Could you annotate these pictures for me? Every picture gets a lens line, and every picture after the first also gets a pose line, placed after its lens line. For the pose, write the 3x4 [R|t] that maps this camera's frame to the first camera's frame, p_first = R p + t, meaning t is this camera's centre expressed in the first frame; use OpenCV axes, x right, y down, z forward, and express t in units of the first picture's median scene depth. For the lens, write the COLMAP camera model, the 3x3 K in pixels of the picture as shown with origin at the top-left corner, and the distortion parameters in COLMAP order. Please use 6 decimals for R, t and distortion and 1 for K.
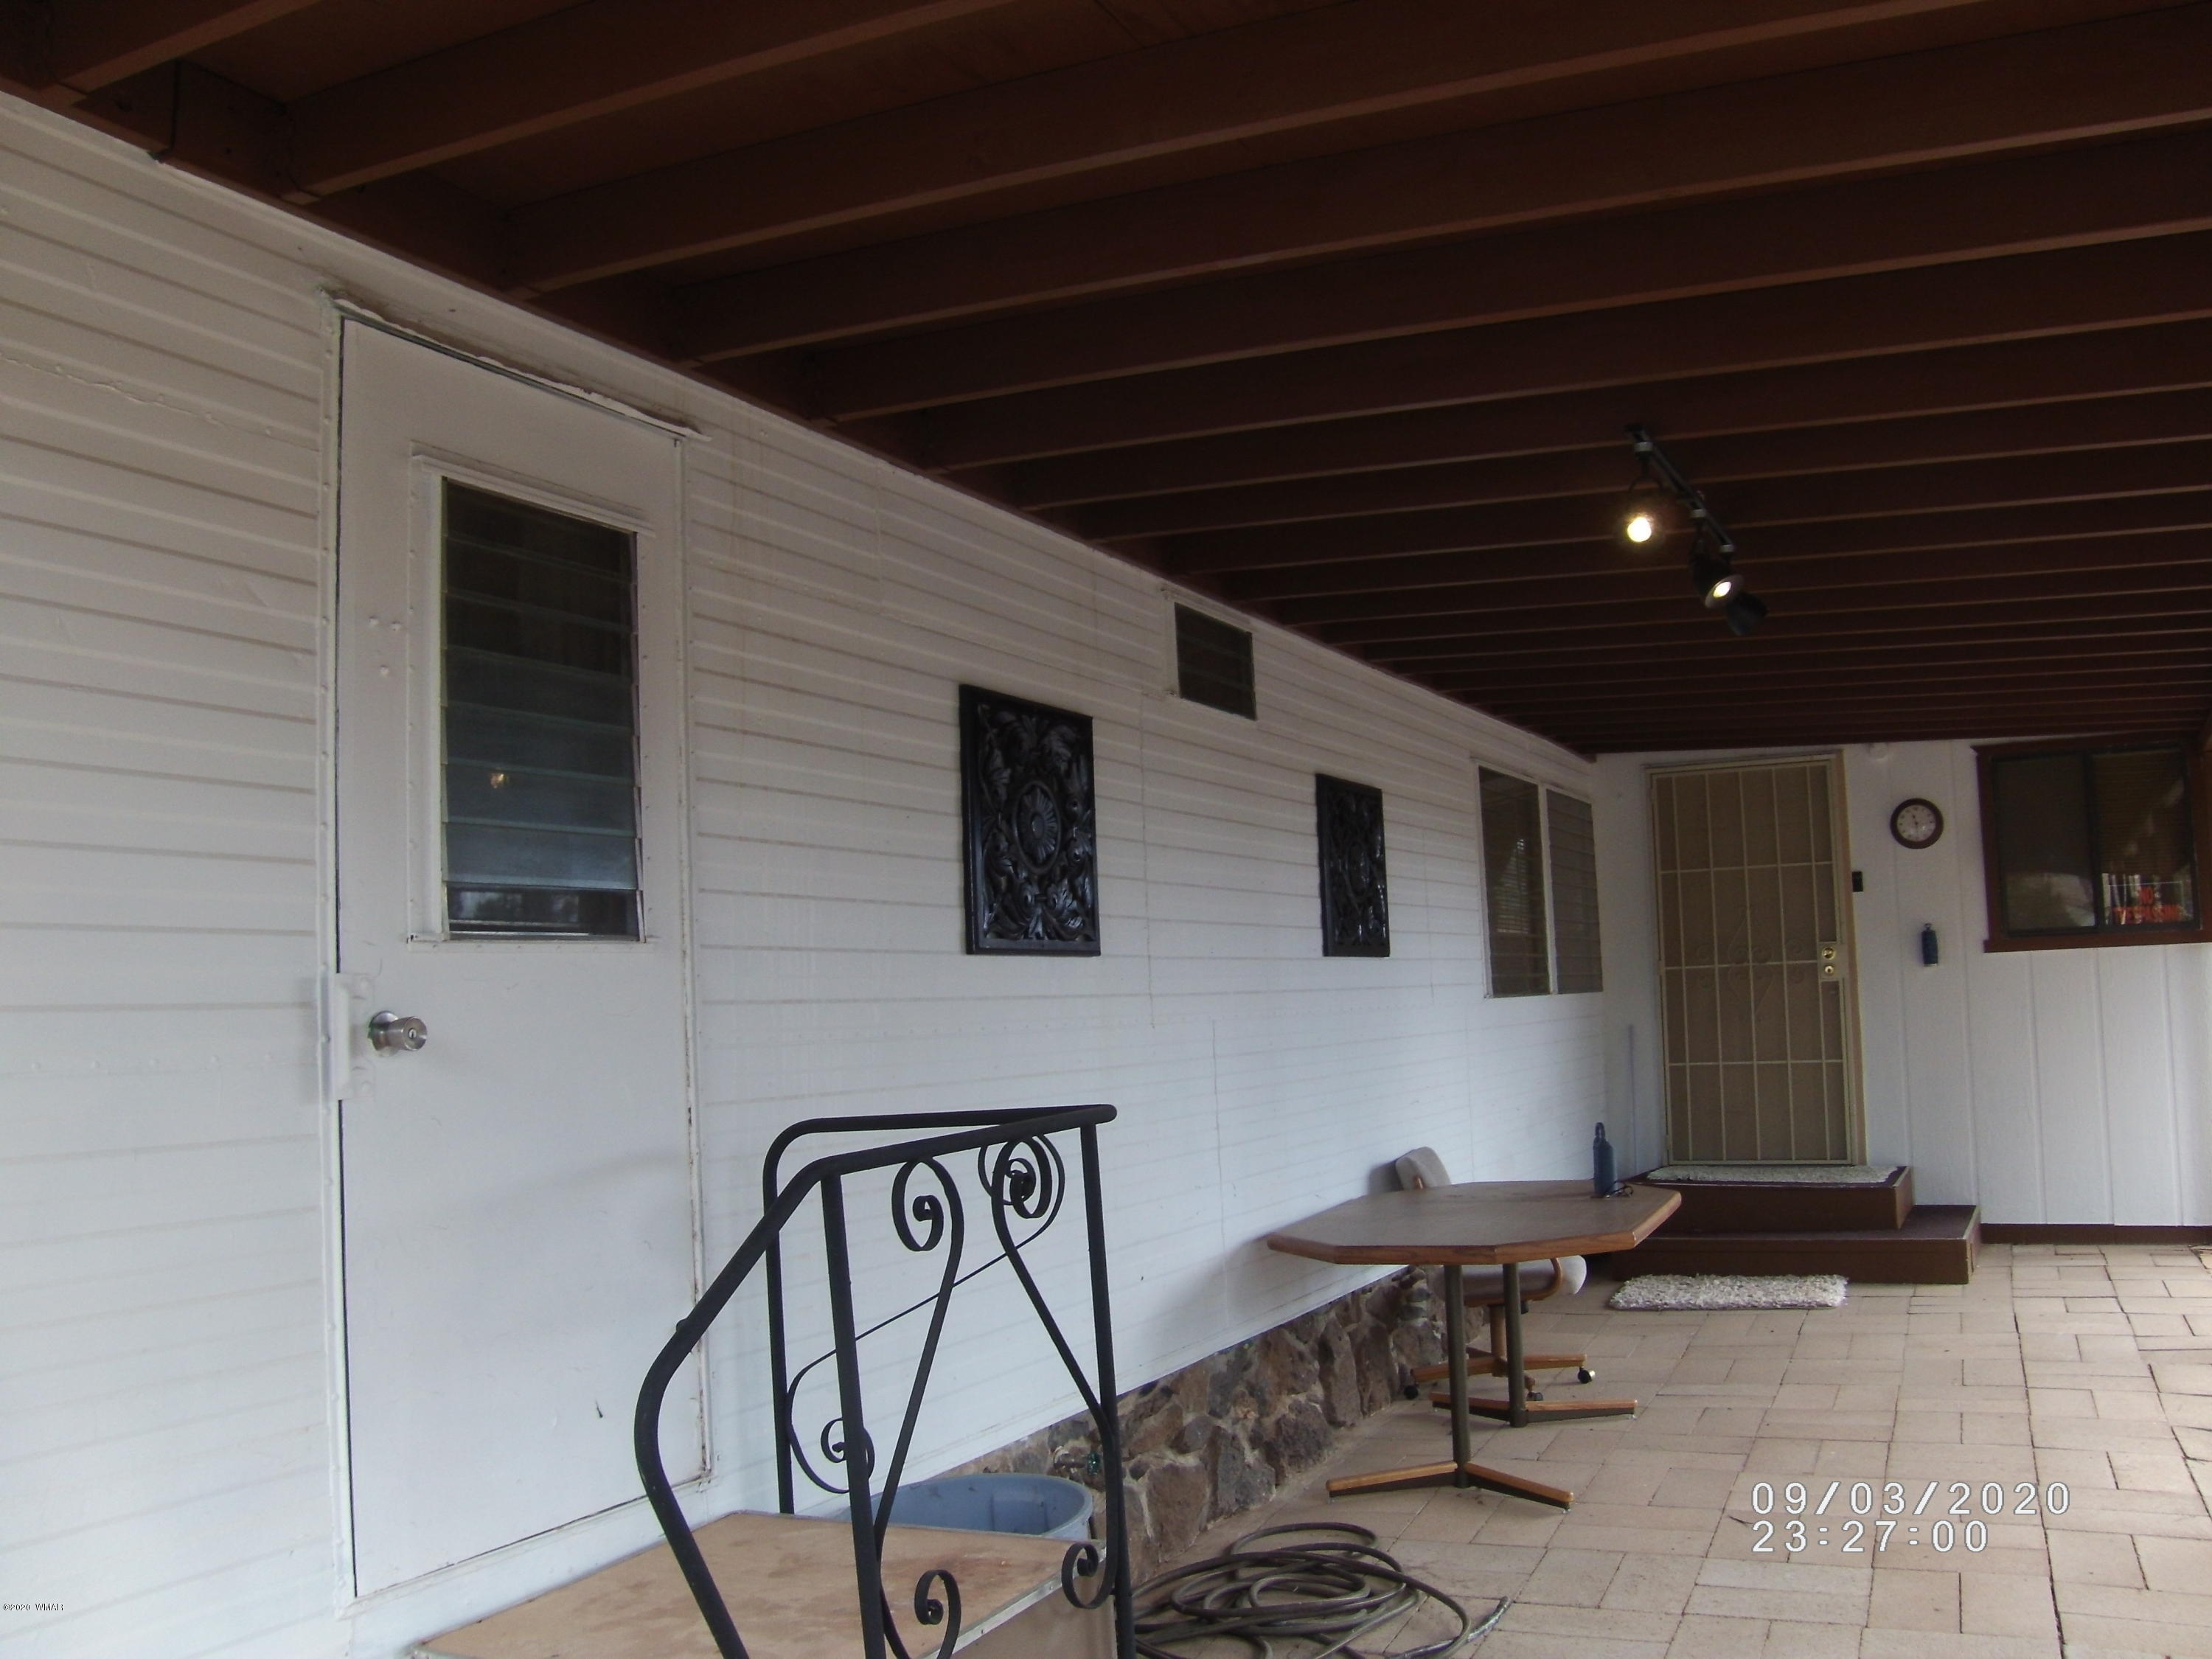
lens RADIAL K [[1843.0, 0, 1112.6], [0, 1843.0, 839.4], [0, 0, 1]] dist [-0.170514, 0.092086]
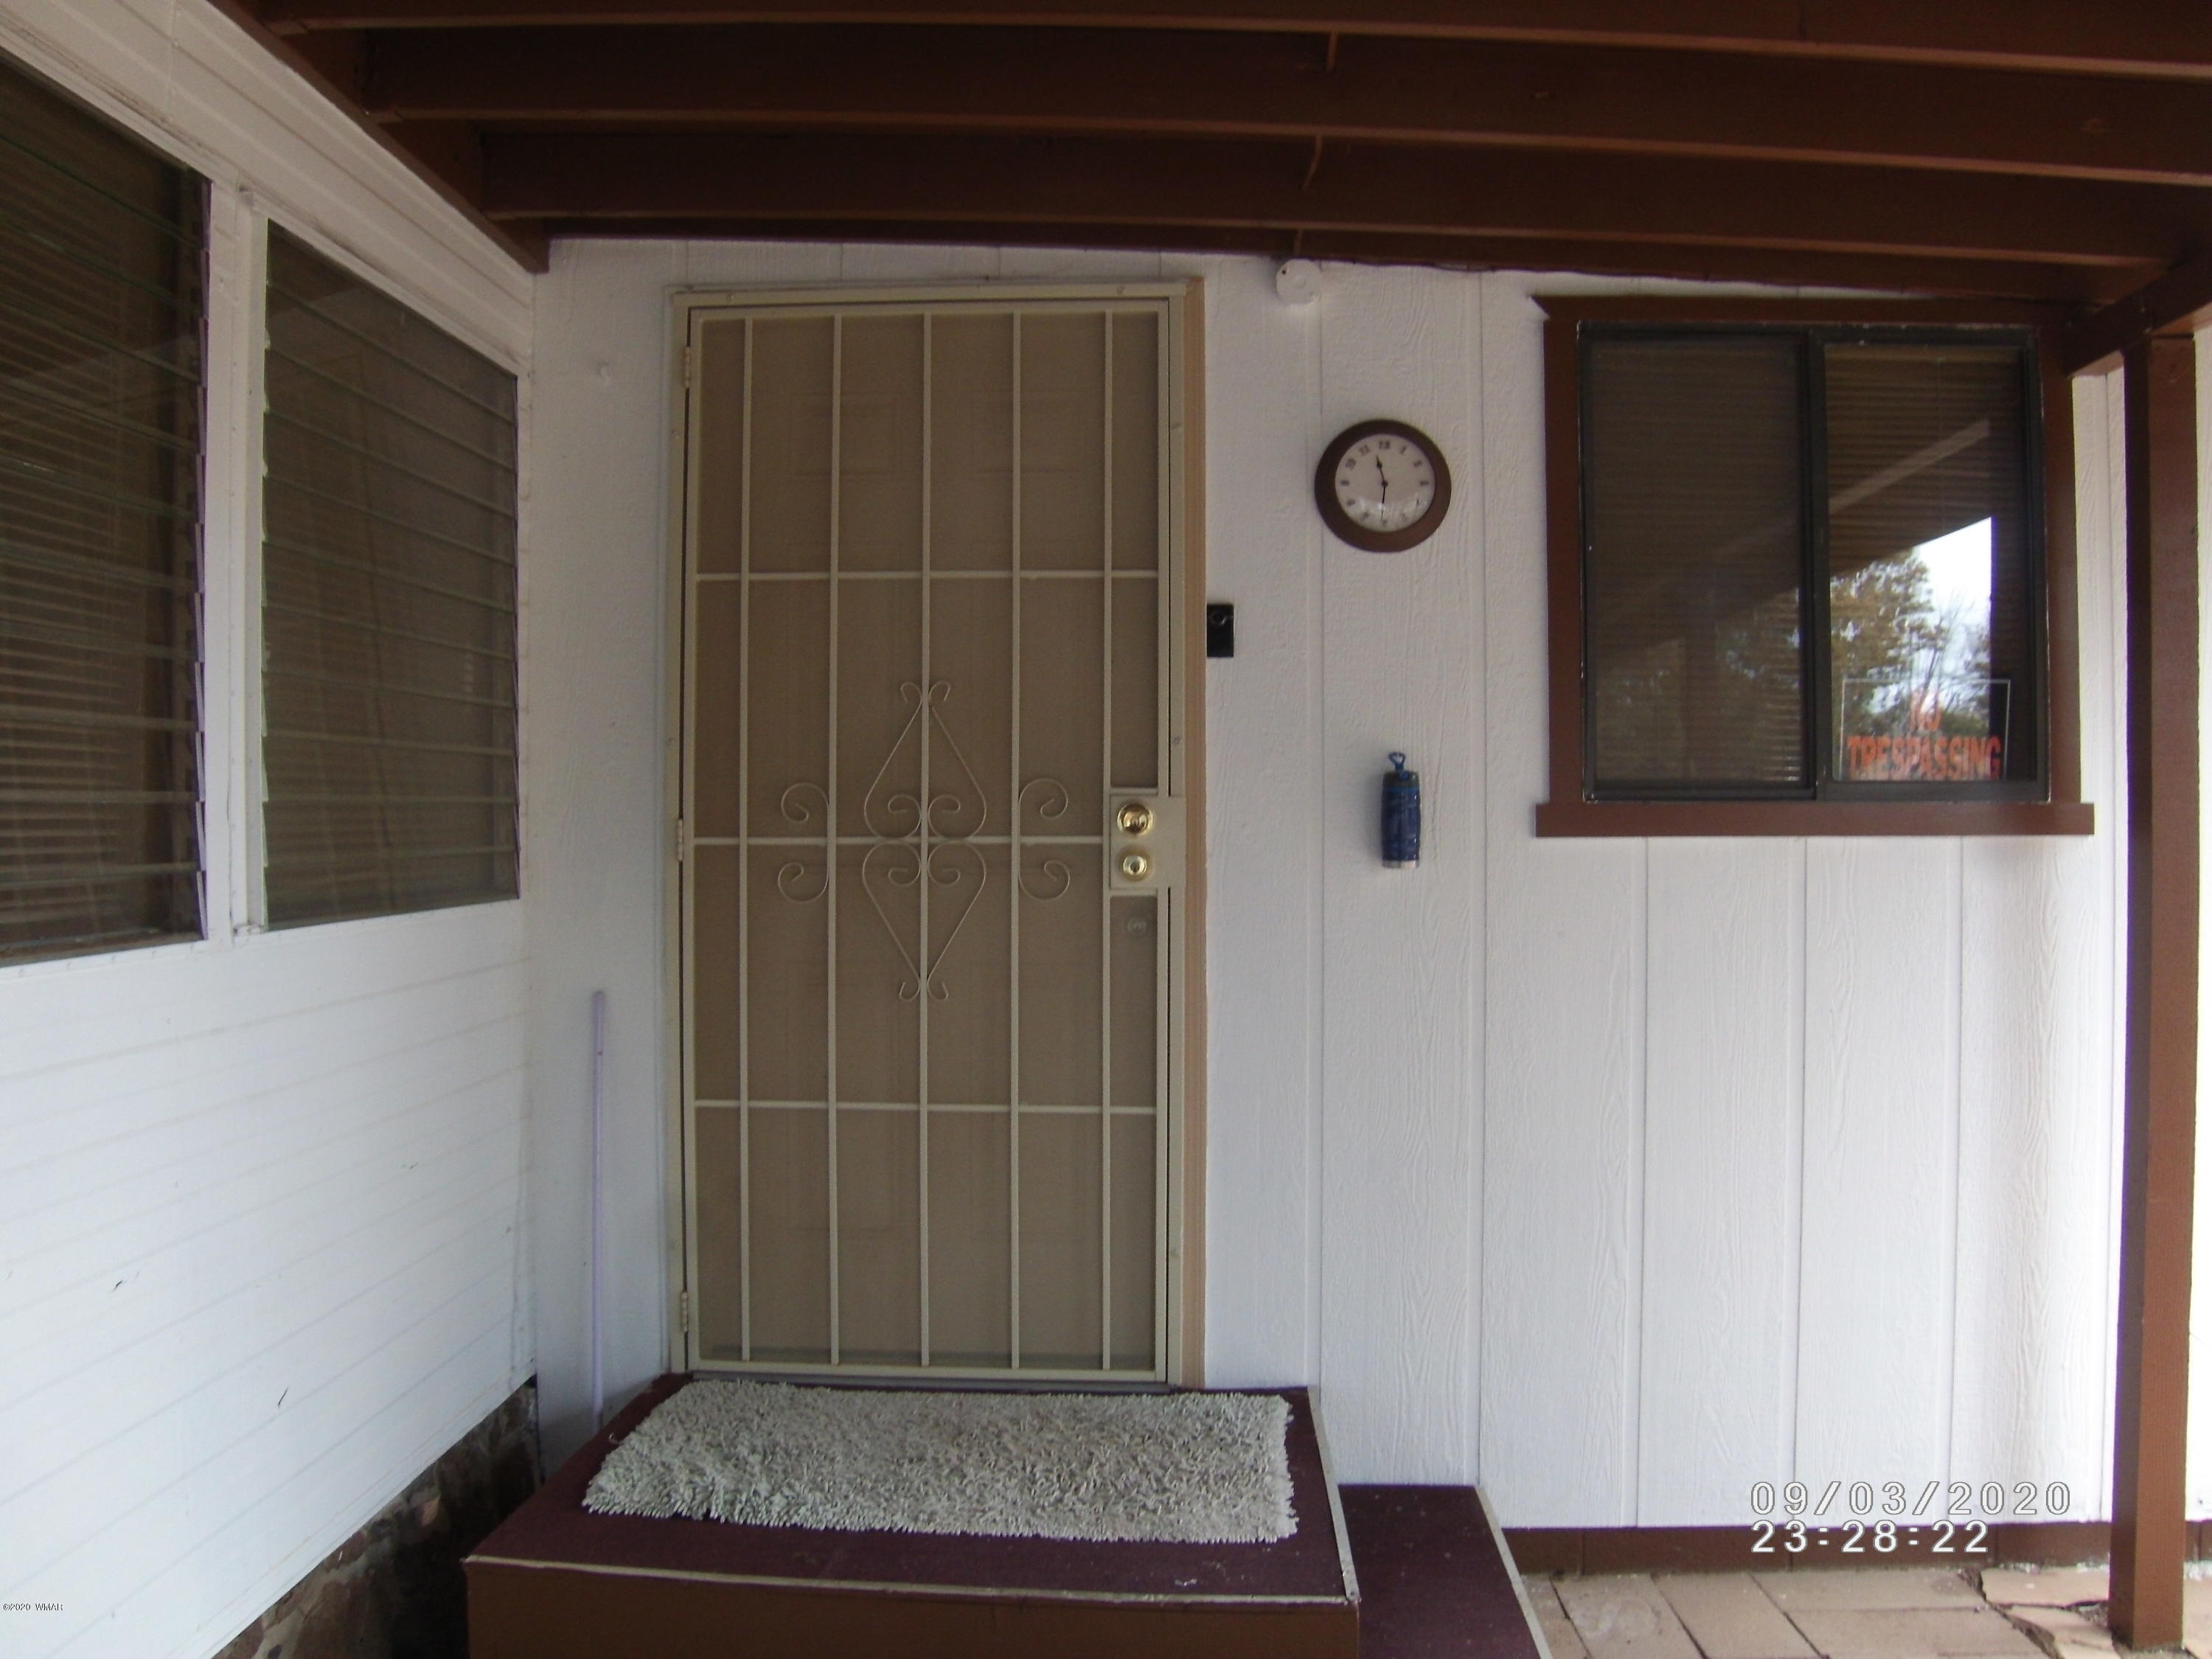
lens RADIAL K [[1843.0, 0, 1104.0], [0, 1843.0, 815.3], [0, 0, 1]] dist [-0.170514, 0.092086]
pose [[0.912968, 0.029297, 0.406977, 0.241587], [-0.063916, 0.995374, 0.071729, 0.036202], [-0.402993, -0.091499, 0.910618, 0.665061]]
